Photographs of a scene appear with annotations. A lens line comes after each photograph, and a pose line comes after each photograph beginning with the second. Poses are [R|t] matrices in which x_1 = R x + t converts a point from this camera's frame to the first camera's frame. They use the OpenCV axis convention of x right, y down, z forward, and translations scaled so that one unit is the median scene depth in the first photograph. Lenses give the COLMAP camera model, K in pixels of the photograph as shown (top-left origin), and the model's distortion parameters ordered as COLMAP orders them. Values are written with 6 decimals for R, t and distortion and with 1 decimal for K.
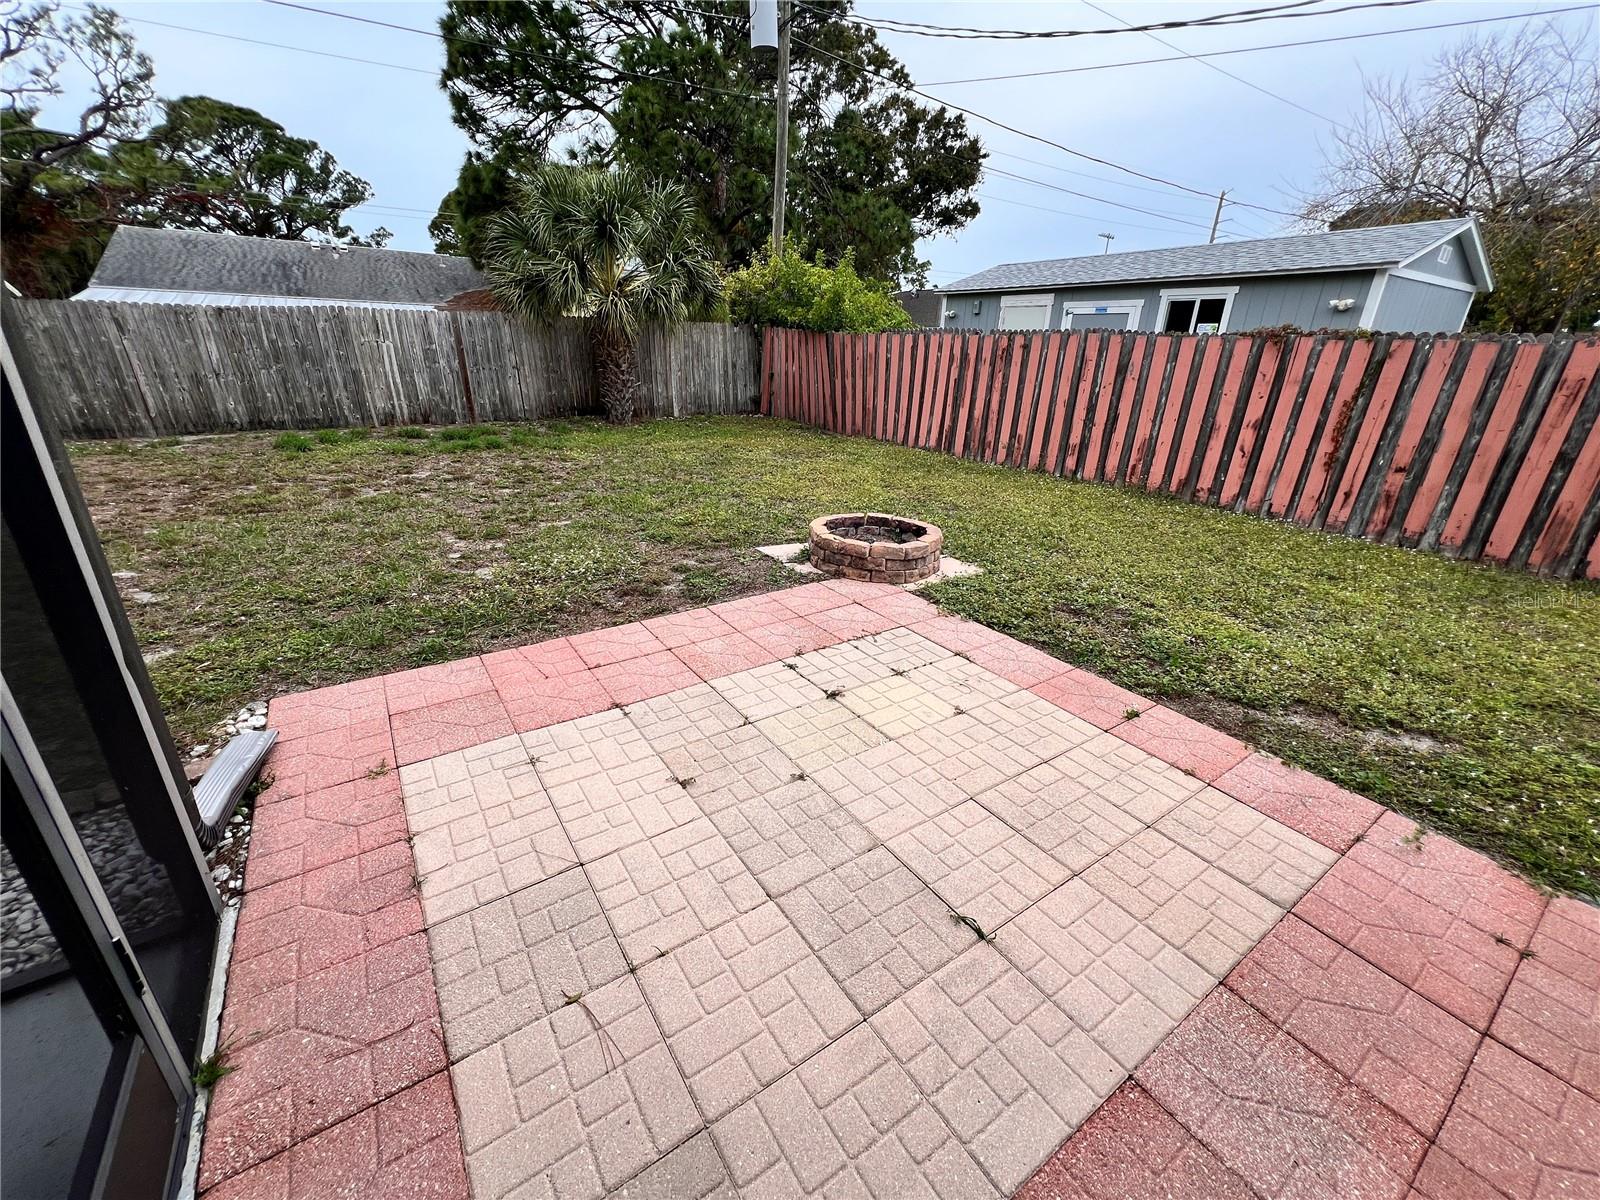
lens RADIAL K [[640.0, 0, 792.1], [0, 640.0, 594.5], [0, 0, 1]] dist [-0.001097, -0.000052]
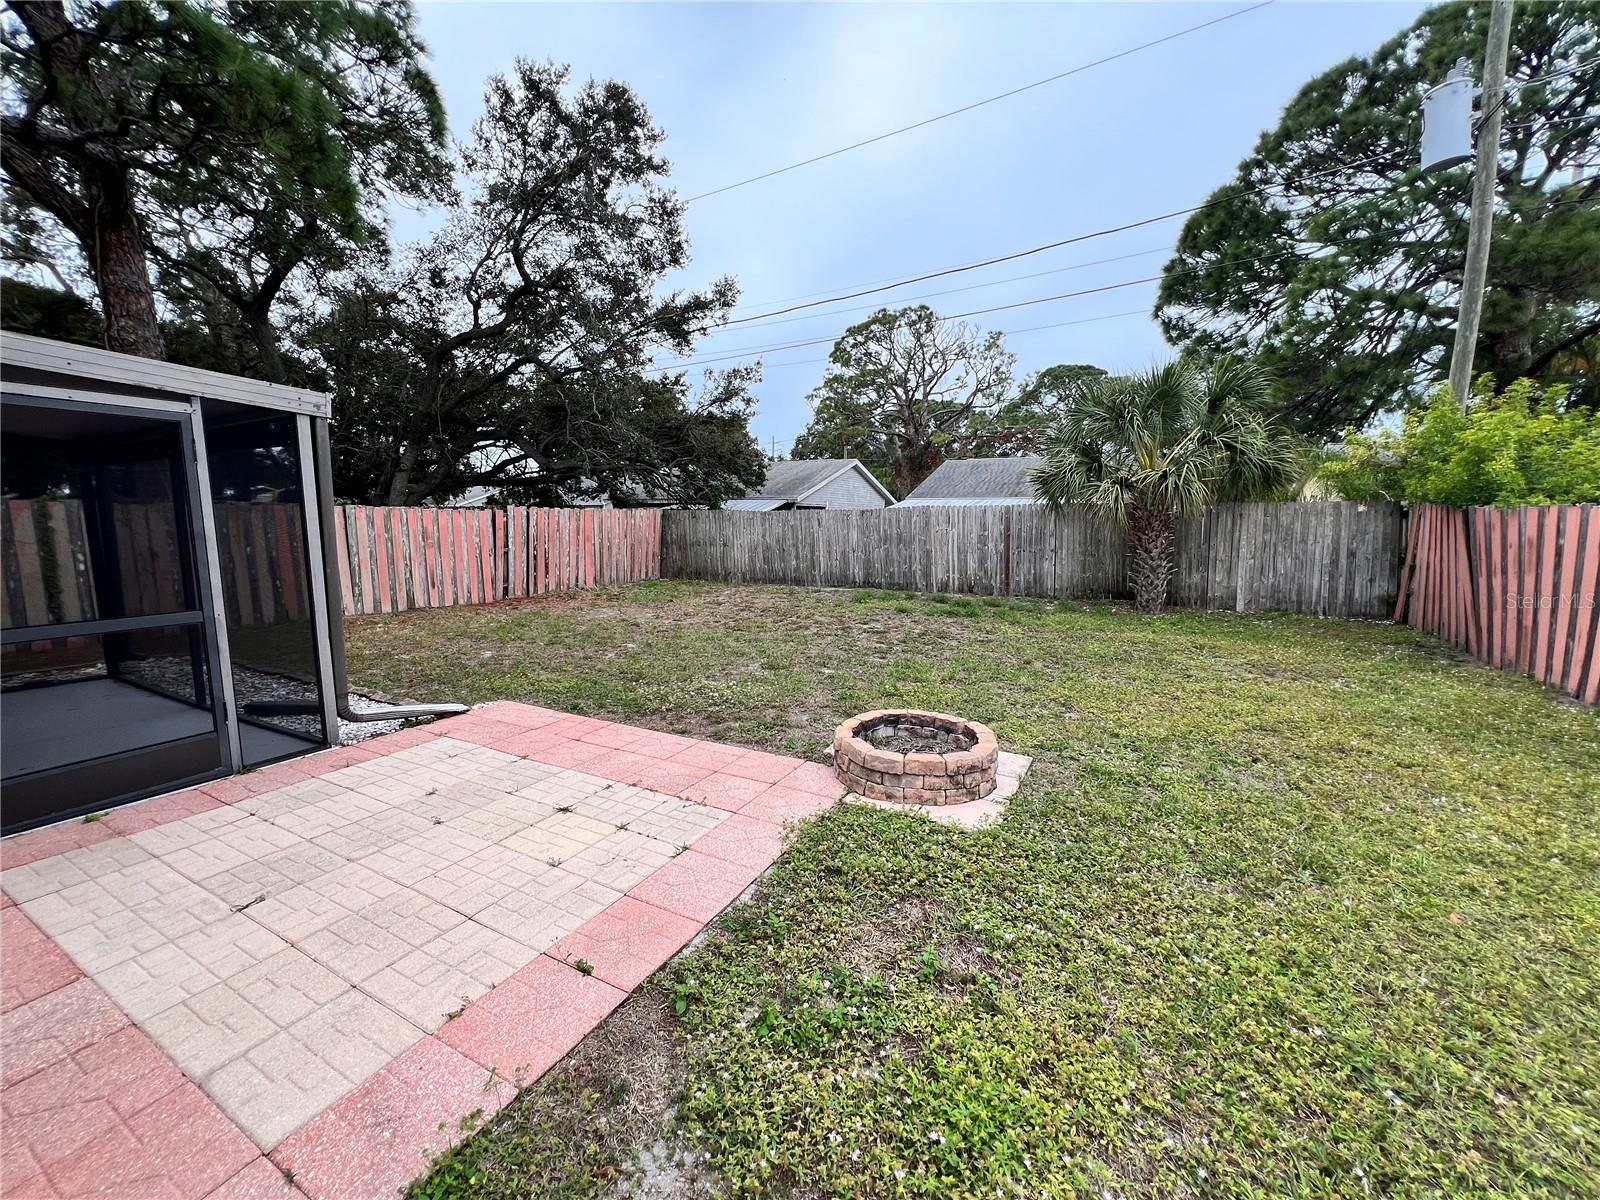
lens RADIAL K [[638.4, 0, 800.2], [0, 638.4, 593.7], [0, 0, 1]] dist [-0.002669, 0.000557]
pose [[0.467460, 0.075730, -0.880764, 0.373980], [-0.311897, 0.946381, -0.084166, -0.075082], [0.827165, 0.314052, 0.466015, 0.202852]]
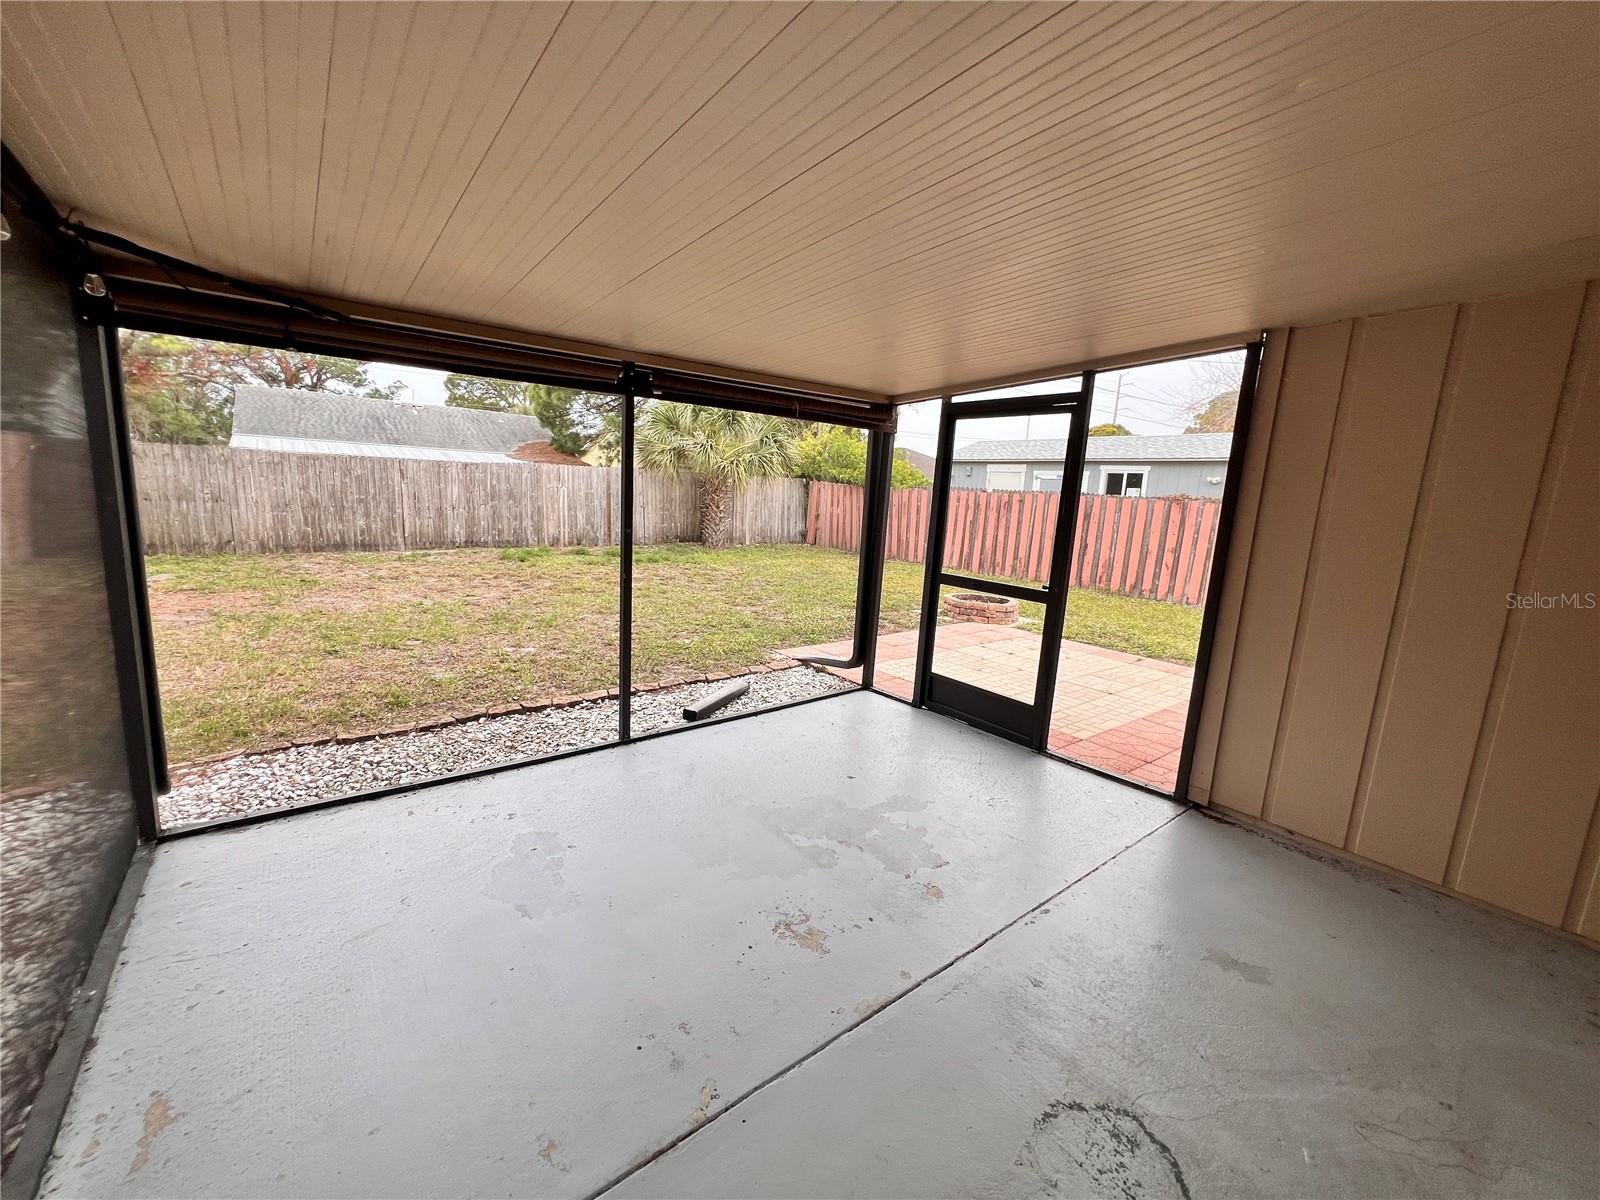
lens RADIAL K [[638.4, 0, 792.0], [0, 638.4, 598.0], [0, 0, 1]] dist [-0.002669, 0.000557]
pose [[0.997026, 0.008468, 0.076602, -0.259617], [0.006991, 0.979911, -0.199312, 0.120717], [-0.076751, 0.199254, 0.976938, -0.347420]]
